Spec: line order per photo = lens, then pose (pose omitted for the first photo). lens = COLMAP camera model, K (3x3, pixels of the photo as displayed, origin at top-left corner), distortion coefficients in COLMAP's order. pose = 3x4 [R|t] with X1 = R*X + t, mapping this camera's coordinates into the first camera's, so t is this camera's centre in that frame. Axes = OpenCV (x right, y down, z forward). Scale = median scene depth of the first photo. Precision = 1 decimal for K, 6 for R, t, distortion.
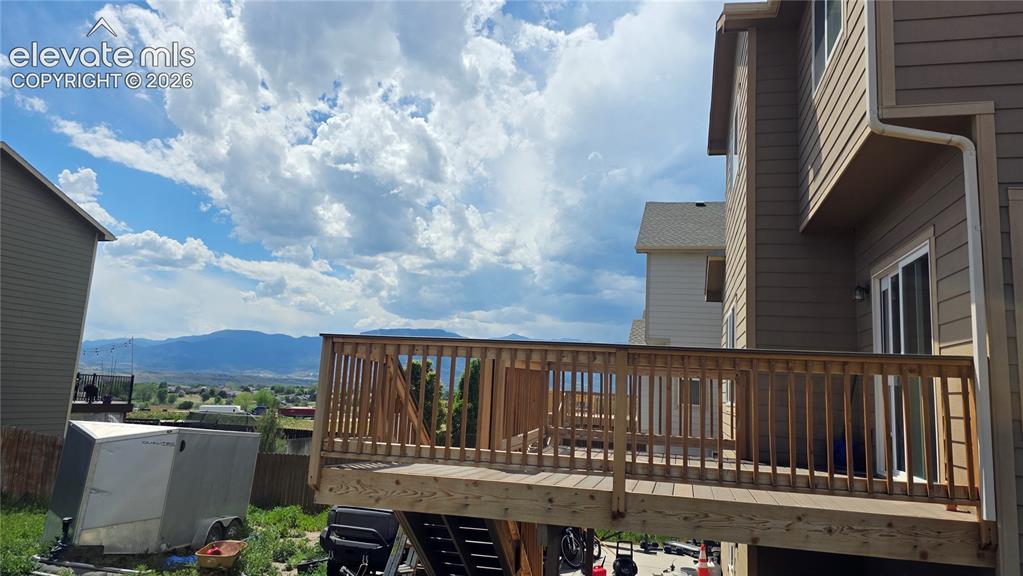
lens RADIAL K [[683.8, 0, 512.2], [0, 683.8, 286.2], [0, 0, 1]] dist [0.055760, -0.005893]
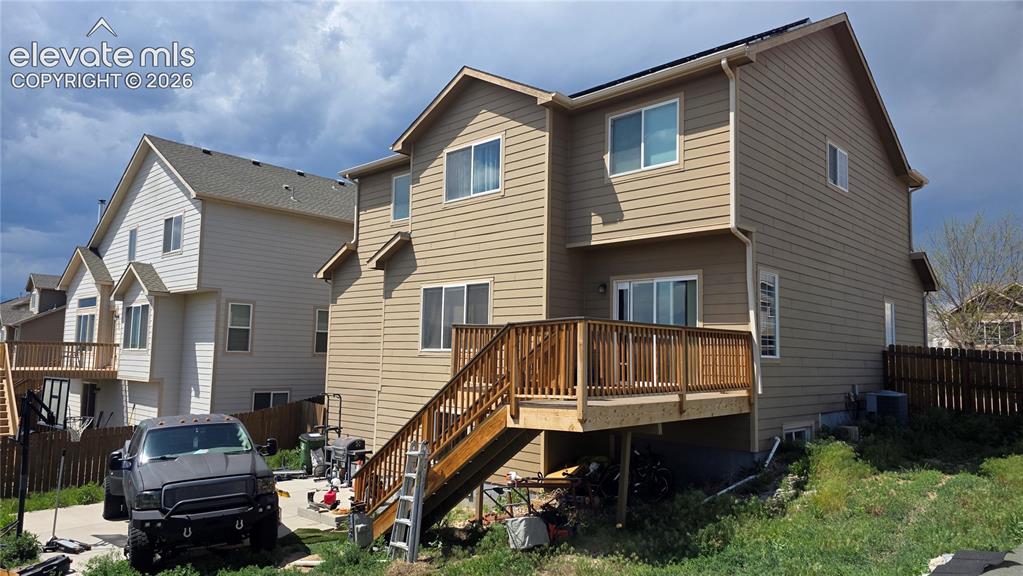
lens RADIAL K [[683.8, 0, 509.9], [0, 683.8, 290.2], [0, 0, 1]] dist [0.055760, -0.005893]
pose [[0.505260, 0.039615, 0.862058, -1.600566], [-0.122282, 0.992153, 0.026078, -0.001766], [-0.854260, -0.118590, 0.506139, 0.425563]]
